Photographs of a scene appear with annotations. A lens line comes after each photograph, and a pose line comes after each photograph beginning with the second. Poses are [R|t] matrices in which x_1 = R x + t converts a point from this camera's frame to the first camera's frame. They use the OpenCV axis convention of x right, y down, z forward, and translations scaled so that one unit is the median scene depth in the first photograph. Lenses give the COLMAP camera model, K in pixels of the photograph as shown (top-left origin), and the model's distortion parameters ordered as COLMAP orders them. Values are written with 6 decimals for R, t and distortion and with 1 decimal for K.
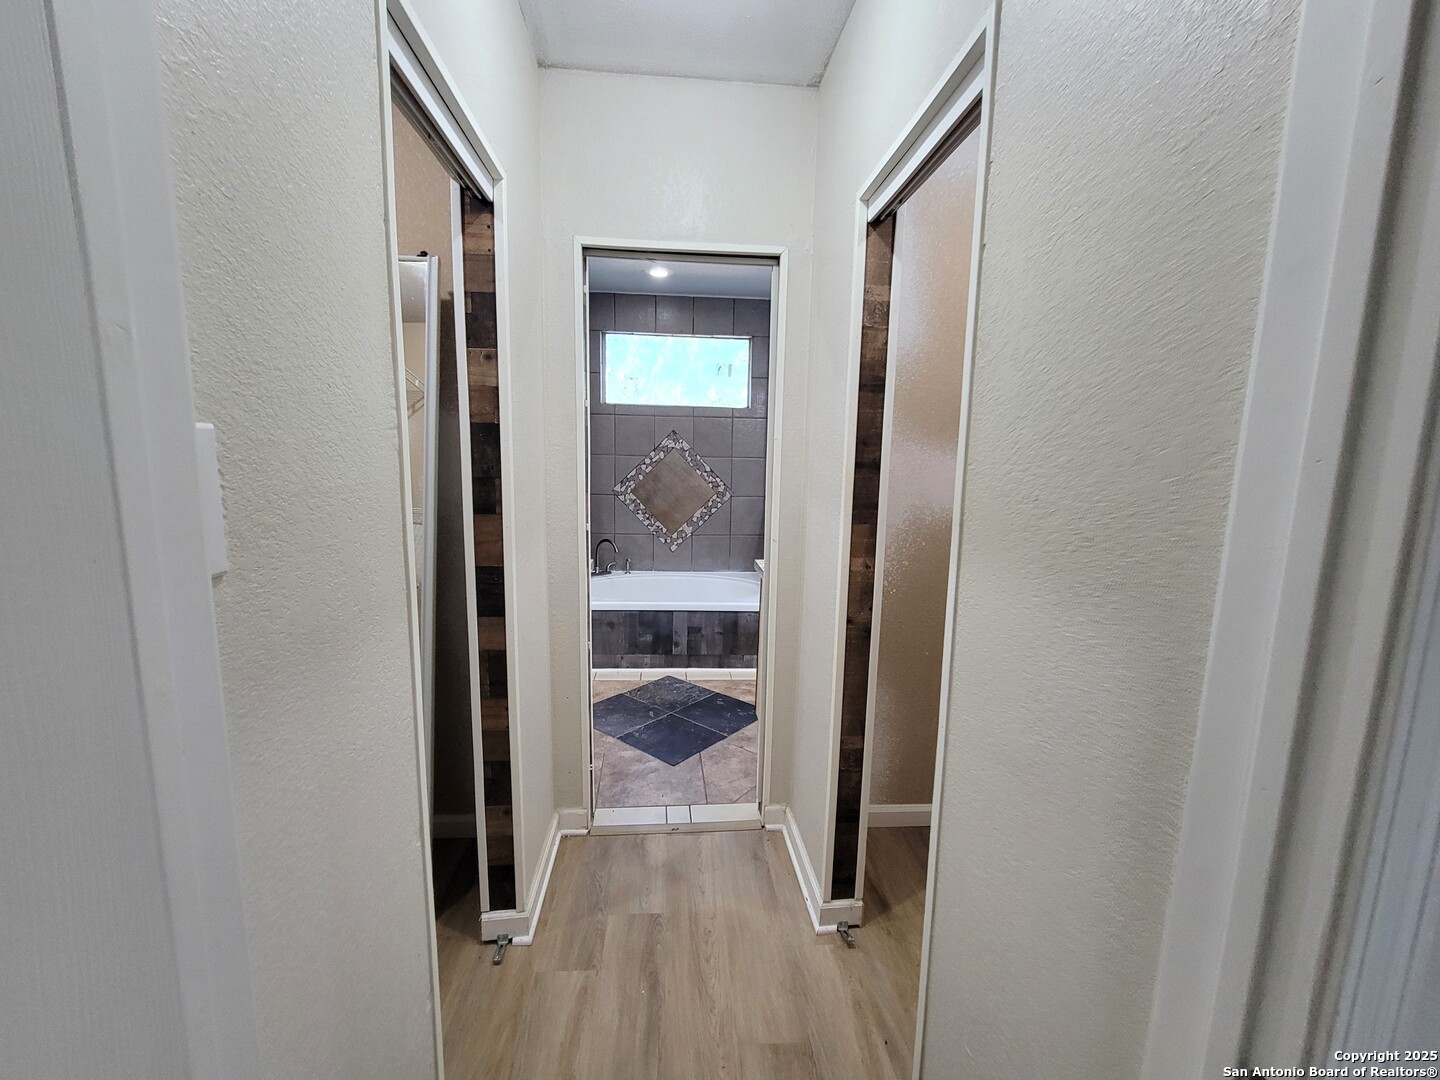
lens RADIAL K [[609.0, 0, 716.4], [0, 609.0, 540.2], [0, 0, 1]] dist [0.006854, -0.004185]
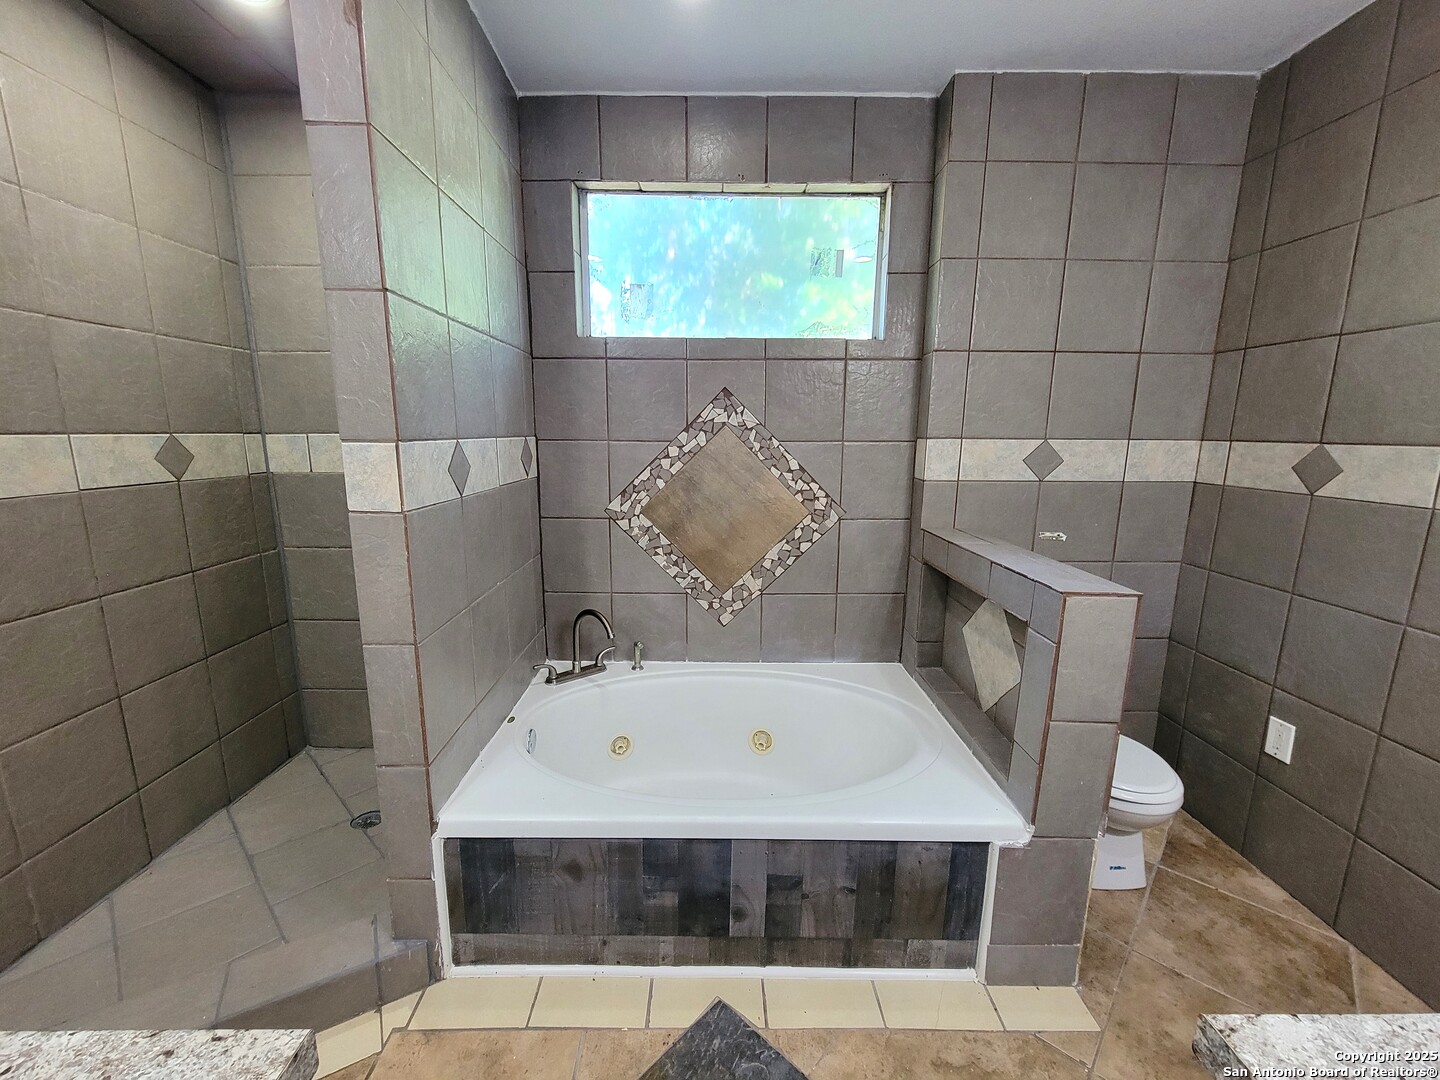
lens RADIAL K [[573.5, 0, 712.3], [0, 573.5, 539.1], [0, 0, 1]] dist [-0.000111, 0.000111]
pose [[0.996757, -0.003073, -0.080412, -0.043407], [0.005518, 0.999528, 0.030208, -0.071621], [0.080281, -0.030554, 0.996304, 0.529633]]
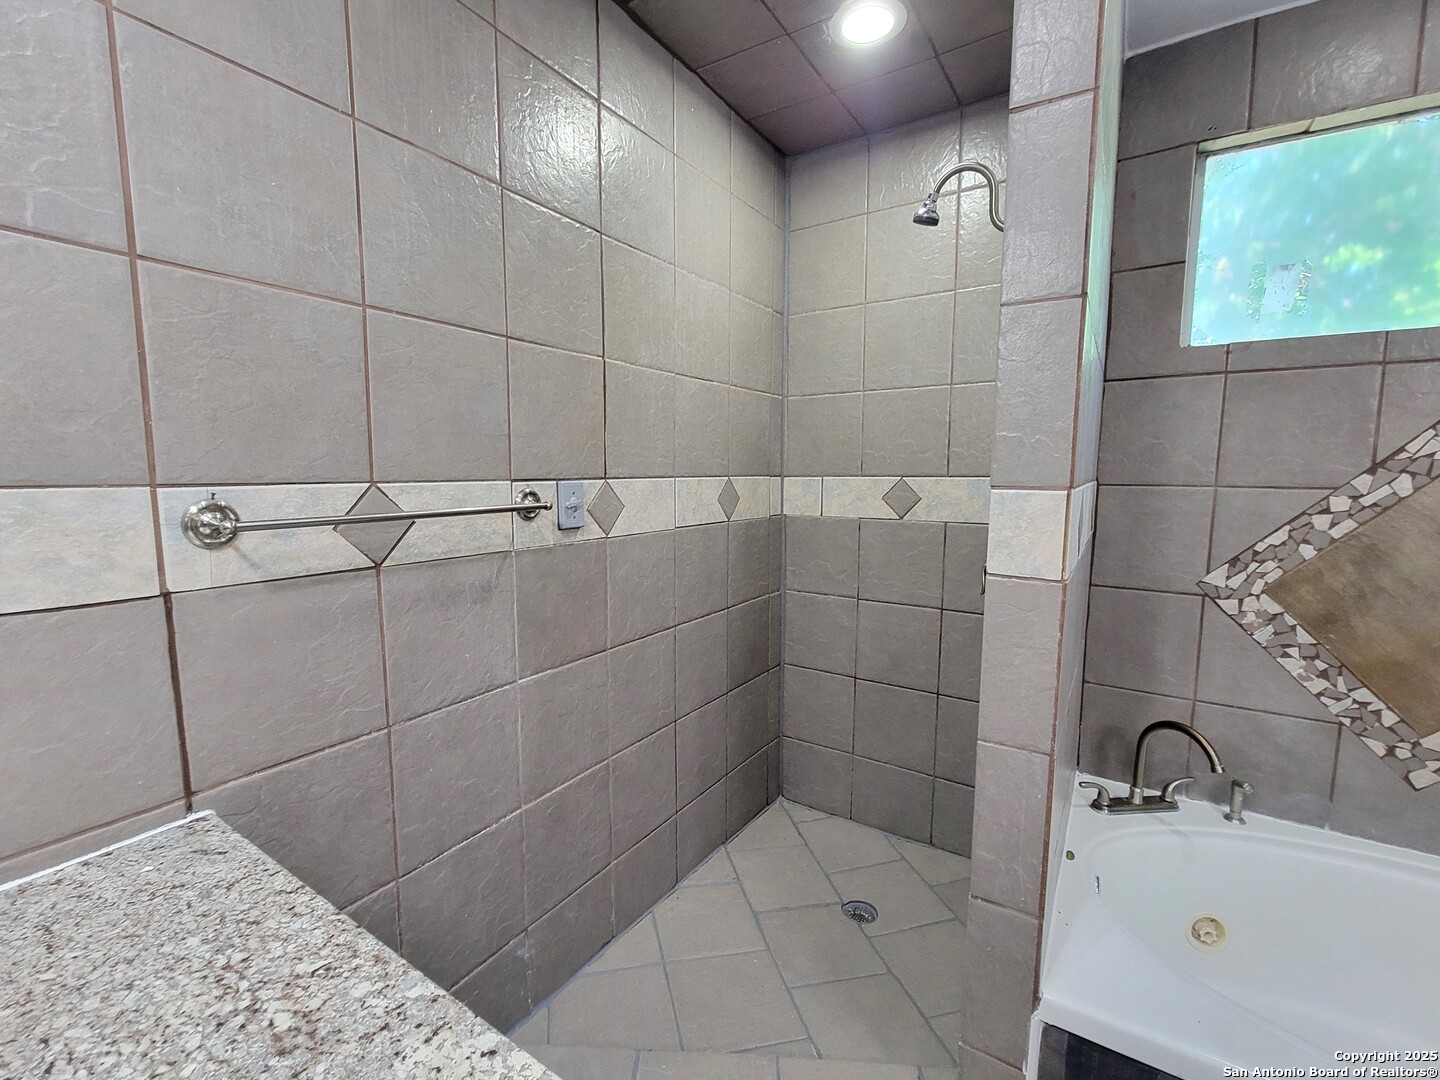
lens RADIAL K [[609.0, 0, 716.4], [0, 609.0, 540.2], [0, 0, 1]] dist [0.006854, -0.004185]
pose [[0.797725, 0.046514, -0.601225, -0.182341], [-0.075766, 0.996851, -0.023407, -0.077082], [0.598243, 0.064225, 0.798737, 0.537441]]
